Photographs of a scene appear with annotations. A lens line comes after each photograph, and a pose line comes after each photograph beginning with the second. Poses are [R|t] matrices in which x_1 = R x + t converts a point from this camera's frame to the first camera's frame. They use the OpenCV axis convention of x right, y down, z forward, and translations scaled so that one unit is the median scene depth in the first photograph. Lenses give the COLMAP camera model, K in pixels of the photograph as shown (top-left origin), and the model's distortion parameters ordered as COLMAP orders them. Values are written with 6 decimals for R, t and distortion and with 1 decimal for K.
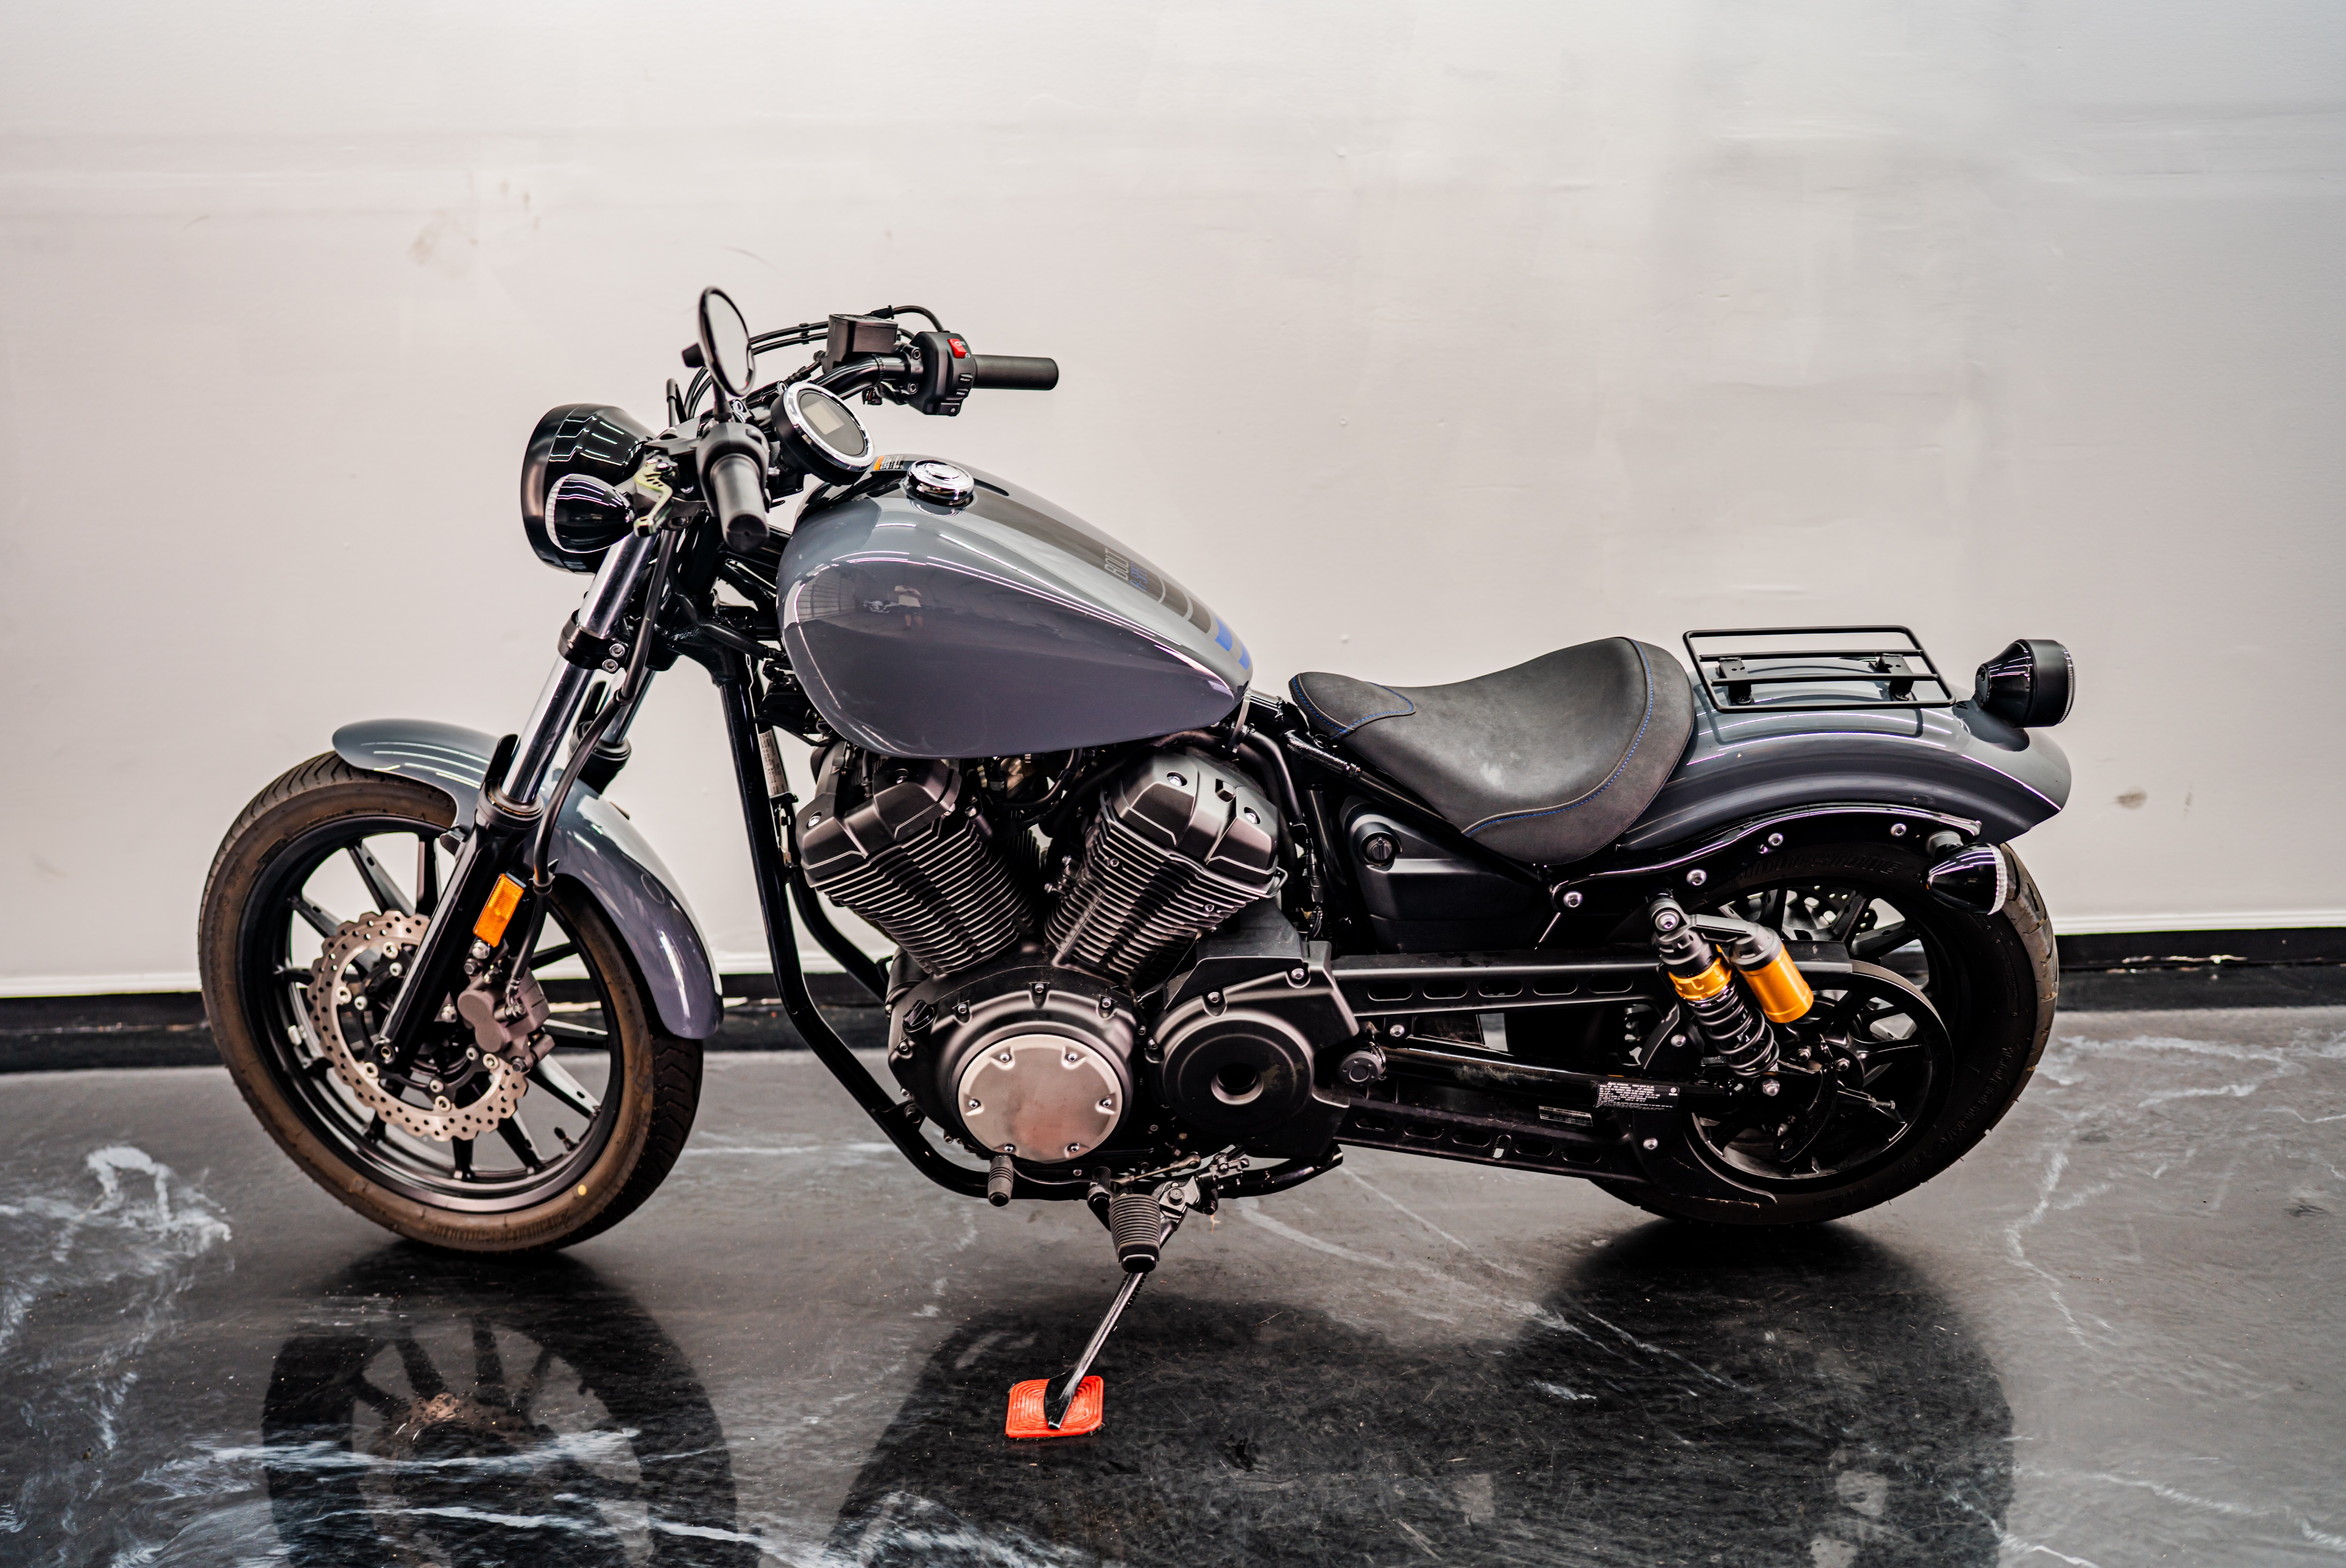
lens RADIAL K [[2253.7, 0, 1164.8], [0, 2253.7, 773.9], [0, 0, 1]] dist [-0.036946, 0.150171]
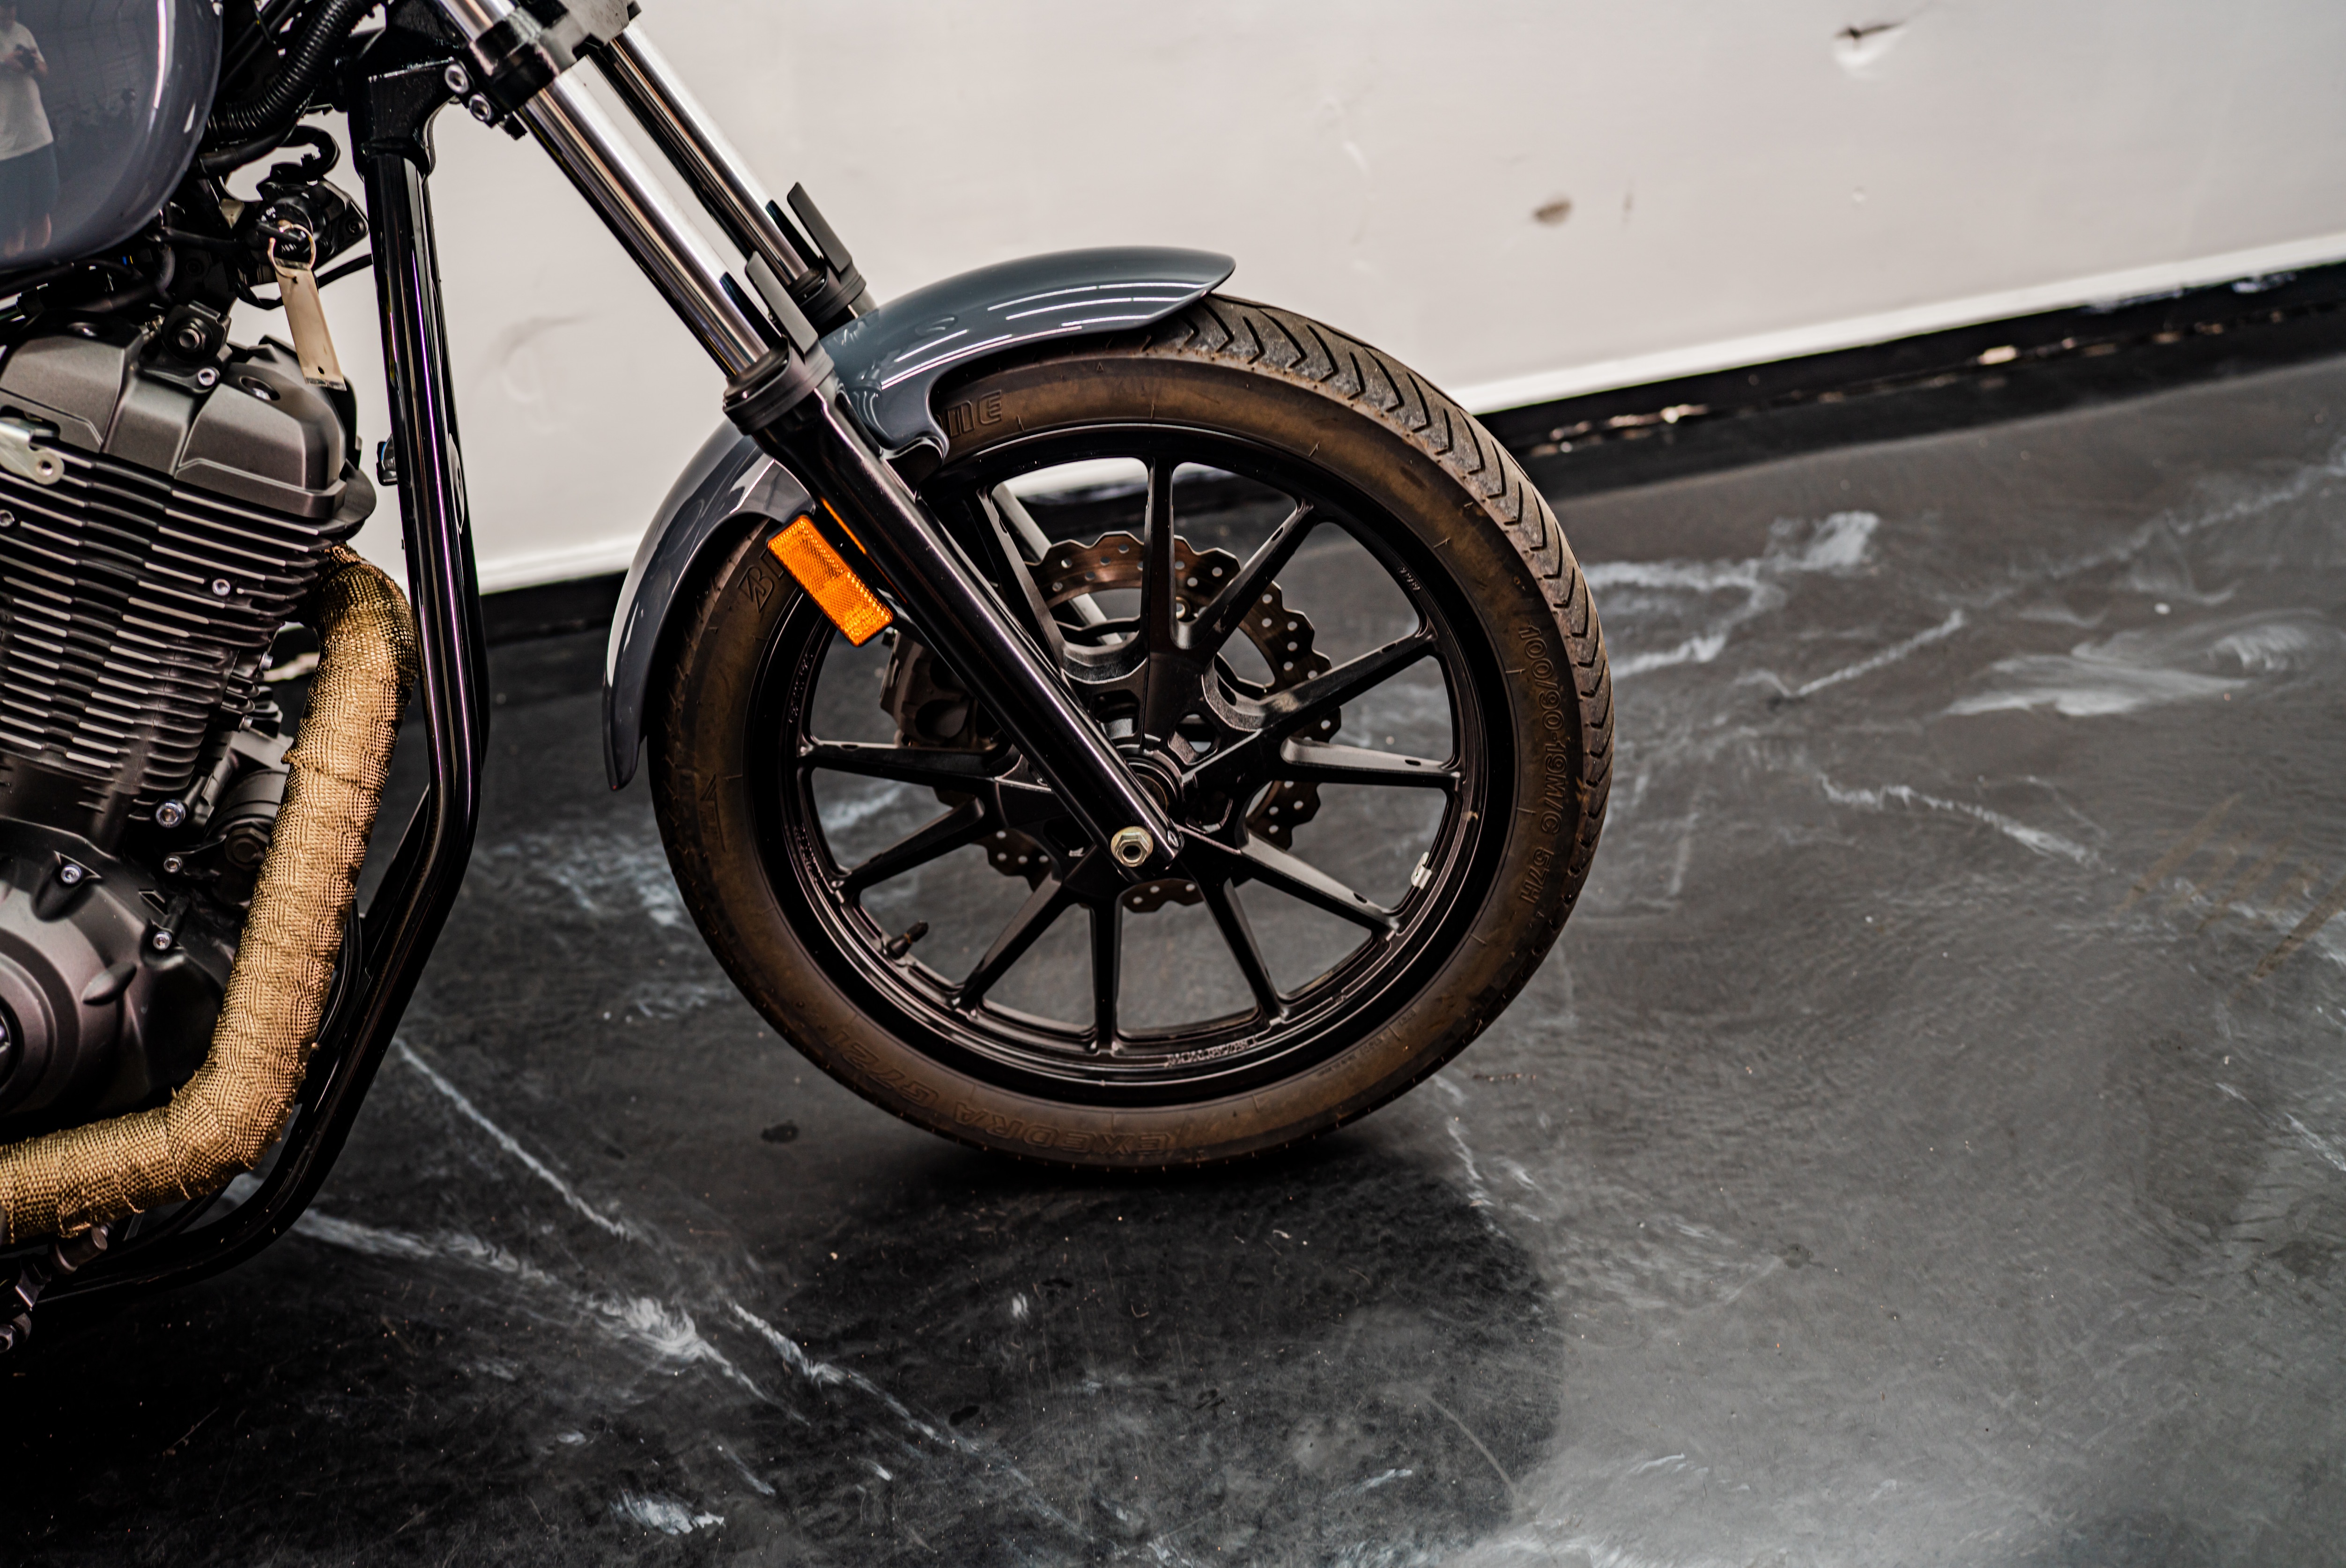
lens RADIAL K [[2261.0, 0, 1153.2], [0, 2261.0, 776.4], [0, 0, 1]] dist [-0.040211, 0.158073]
pose [[0.970124, -0.164329, 0.178481, 0.213540], [0.100853, 0.942251, 0.319362, -0.082772], [-0.220654, -0.291820, 0.930673, 0.444764]]
